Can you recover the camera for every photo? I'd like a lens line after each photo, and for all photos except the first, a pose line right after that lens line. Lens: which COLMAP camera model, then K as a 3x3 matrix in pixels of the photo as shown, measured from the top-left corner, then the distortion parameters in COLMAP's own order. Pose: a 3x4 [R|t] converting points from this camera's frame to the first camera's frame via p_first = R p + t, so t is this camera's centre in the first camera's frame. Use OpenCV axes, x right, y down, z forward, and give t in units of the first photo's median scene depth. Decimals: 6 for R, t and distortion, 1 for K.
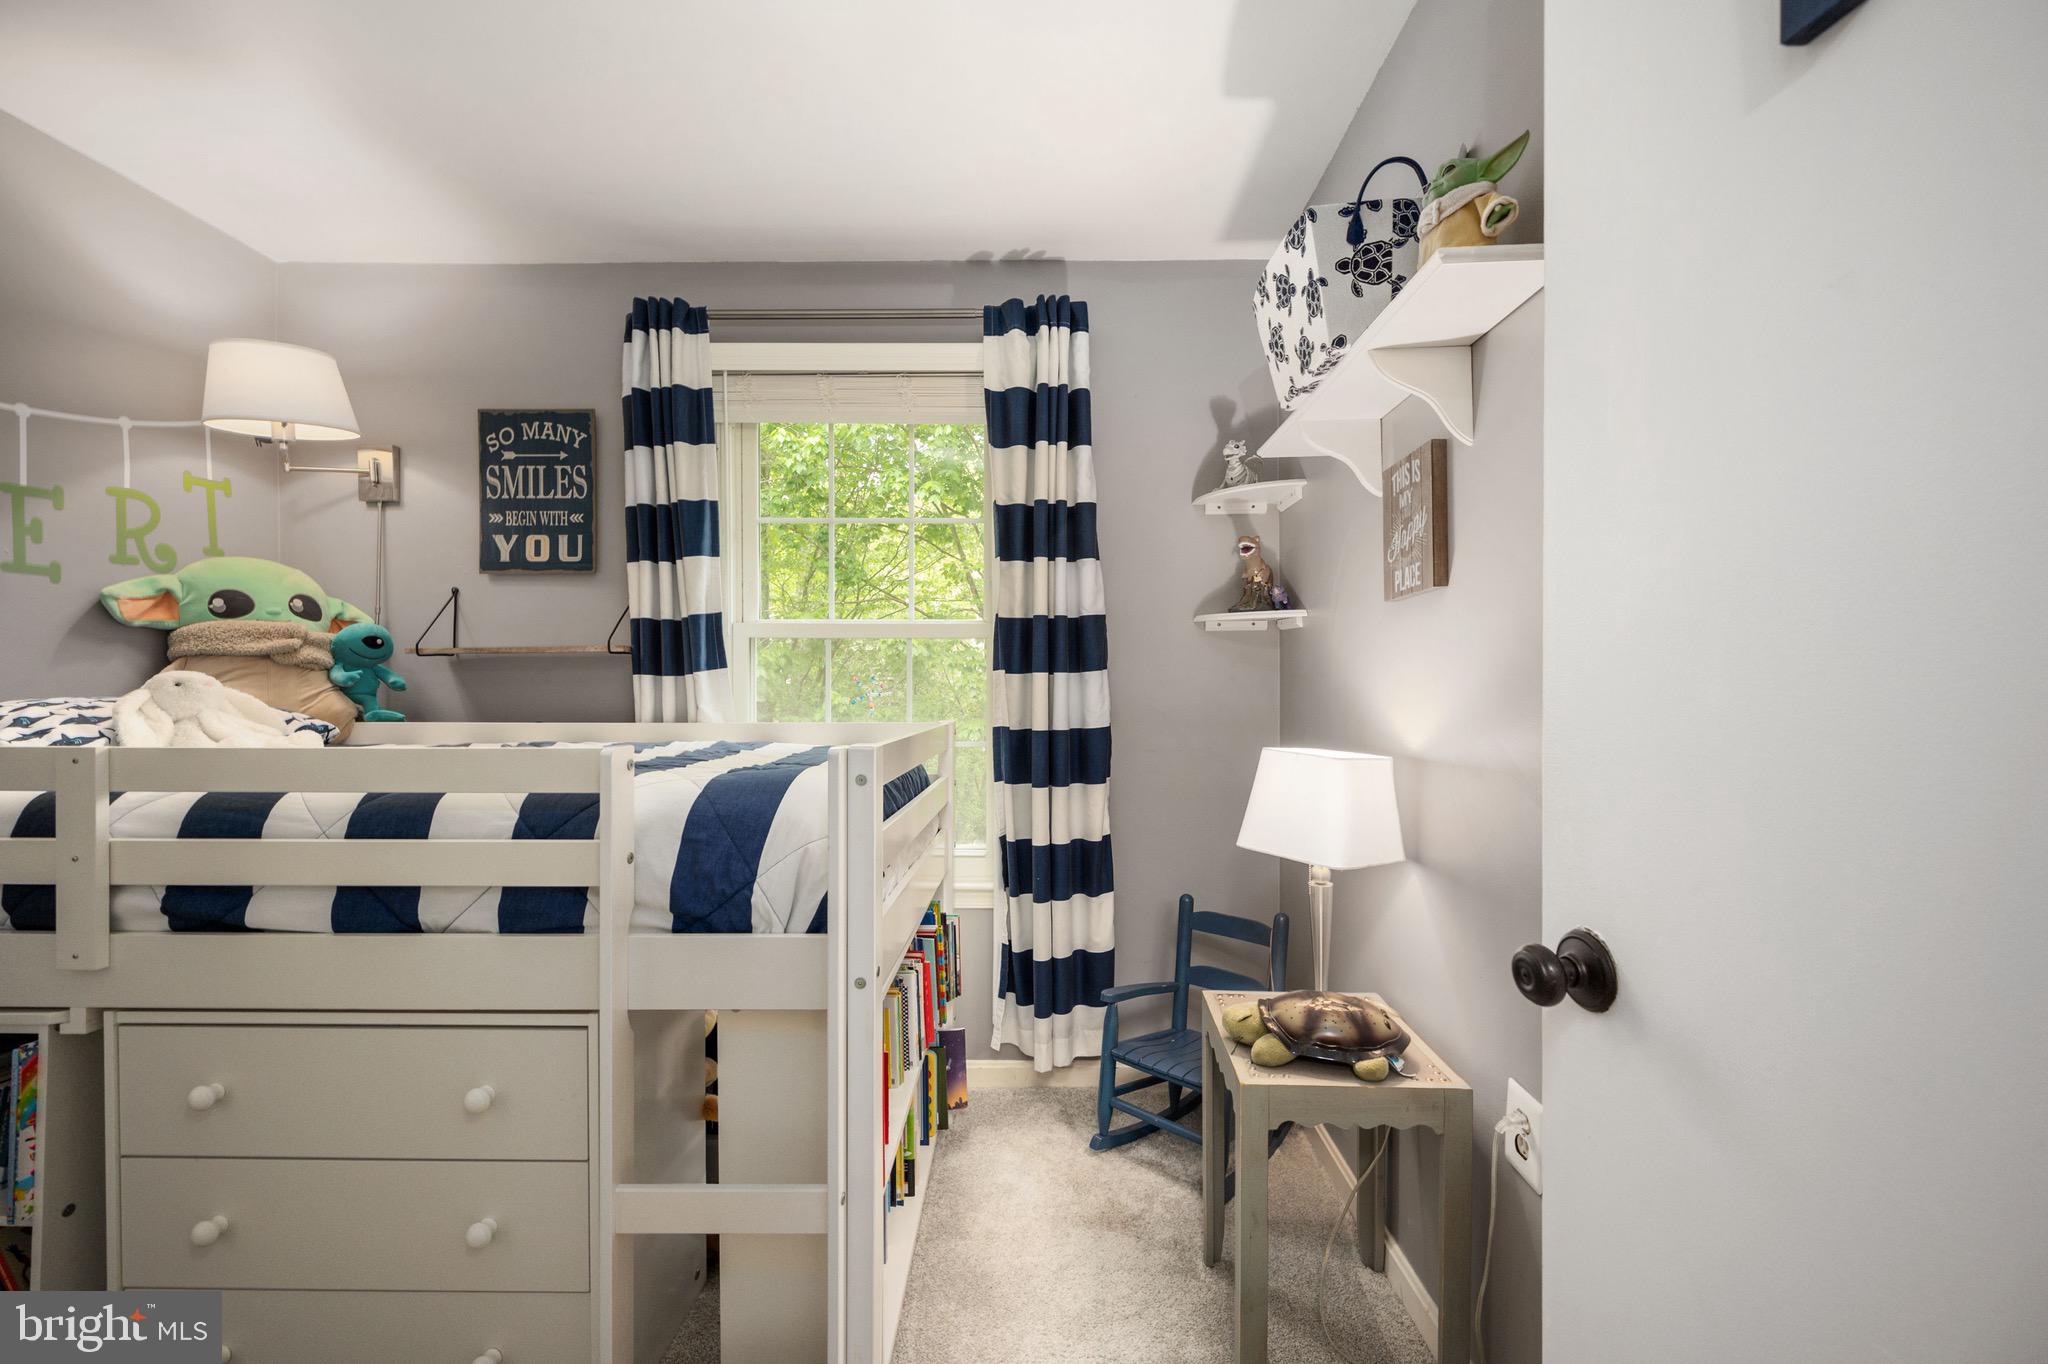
lens RADIAL K [[811.6, 0, 1027.9], [0, 811.6, 691.6], [0, 0, 1]] dist [0.000764, -0.000053]
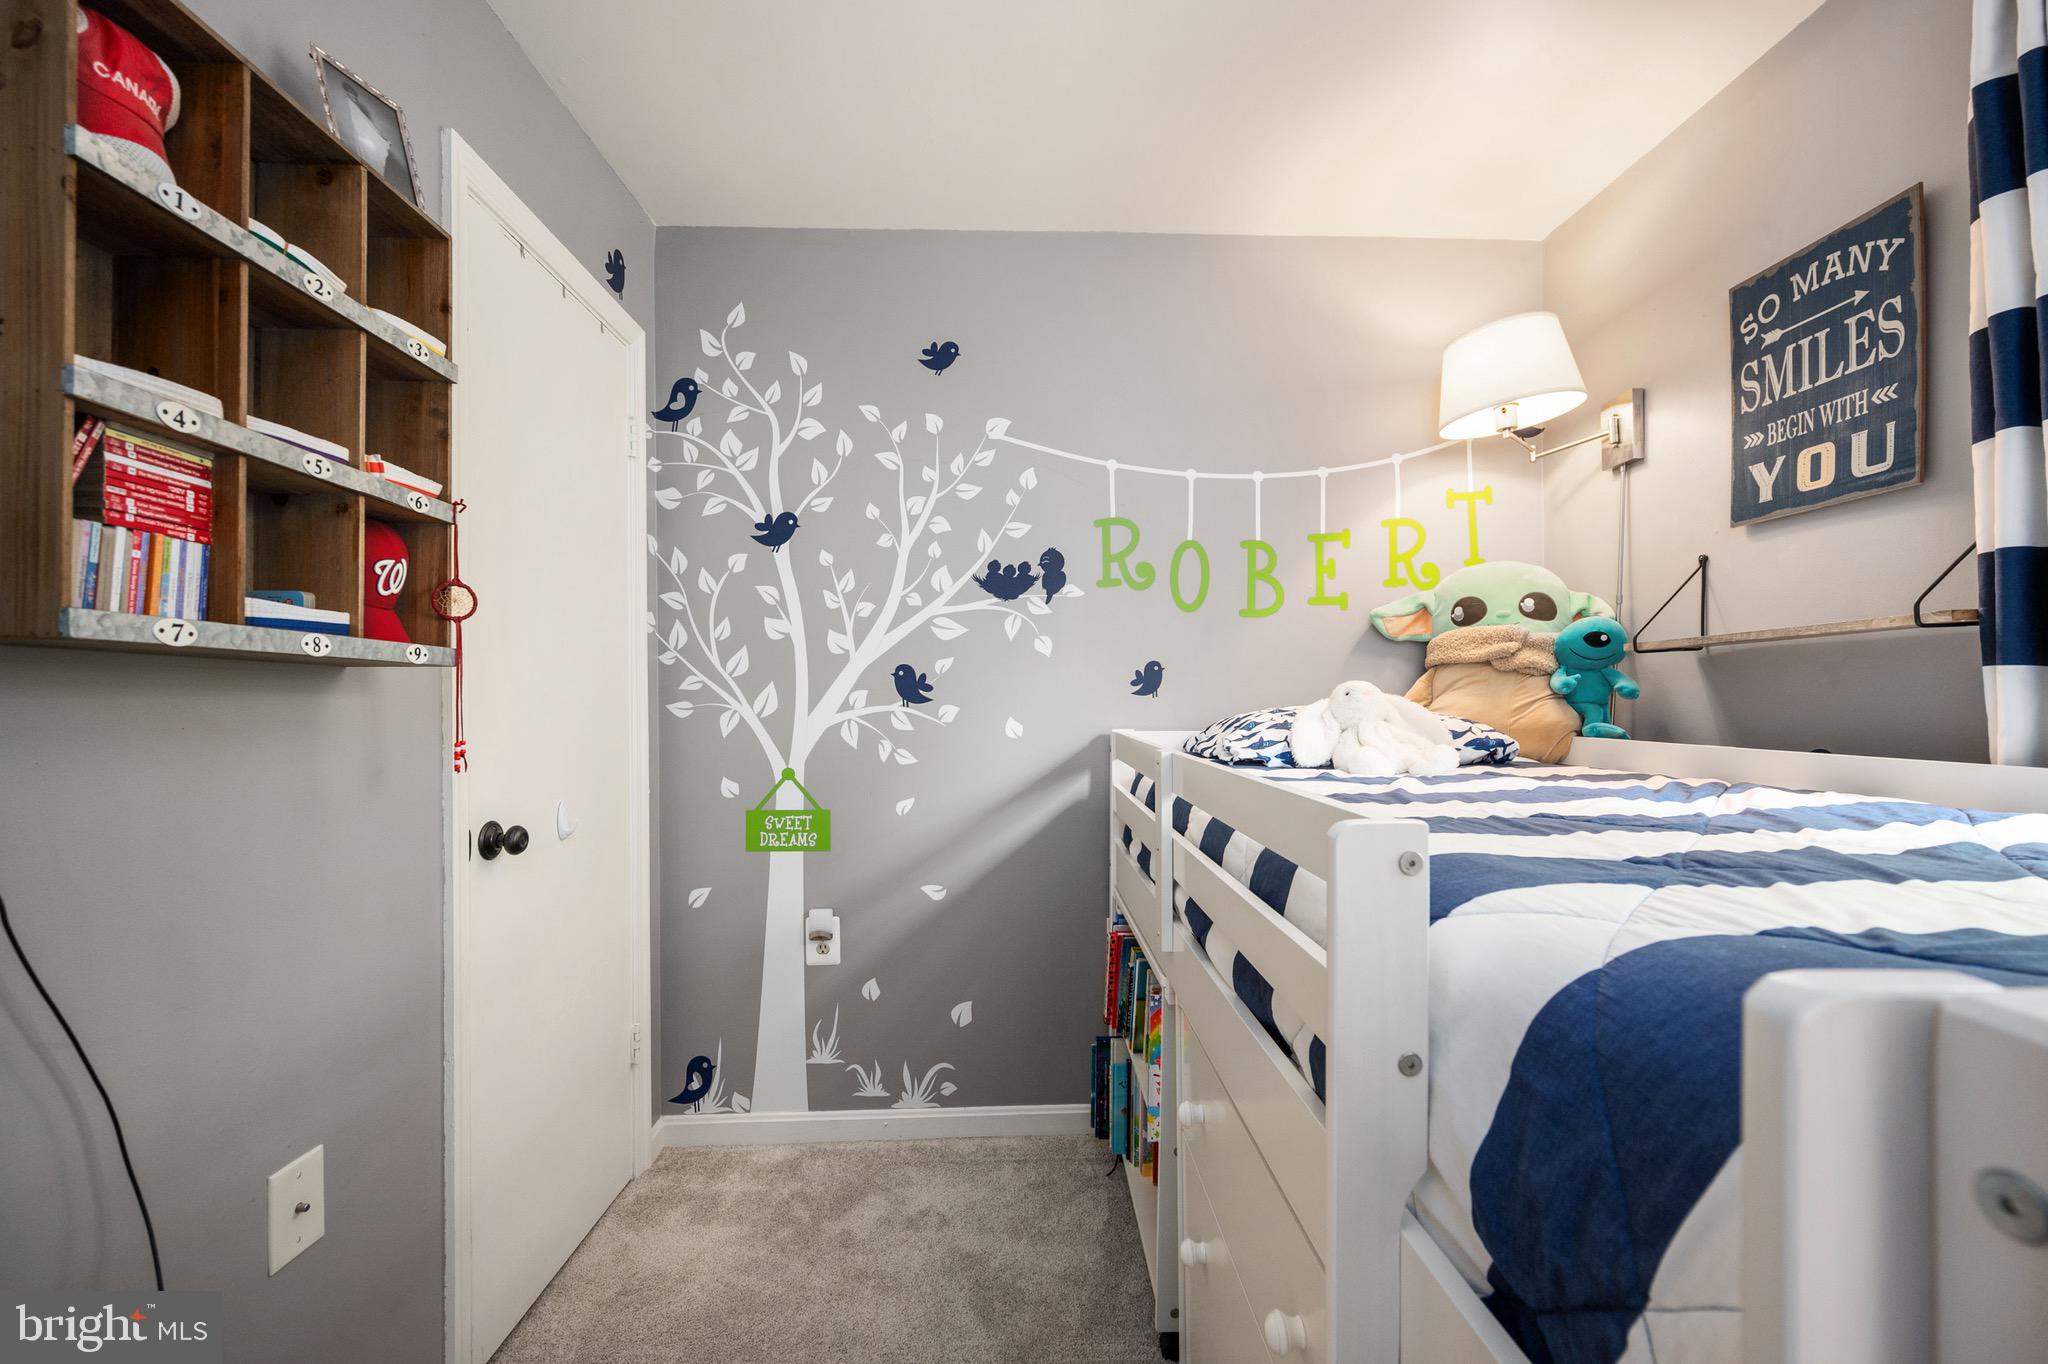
lens RADIAL K [[811.6, 0, 1025.8], [0, 811.6, 698.1], [0, 0, 1]] dist [0.000764, -0.000053]
pose [[0.045636, -0.000091, -0.998958, -0.016360], [0.003550, 0.999994, 0.000071, -0.003721], [0.998952, -0.003549, 0.045636, 0.388387]]
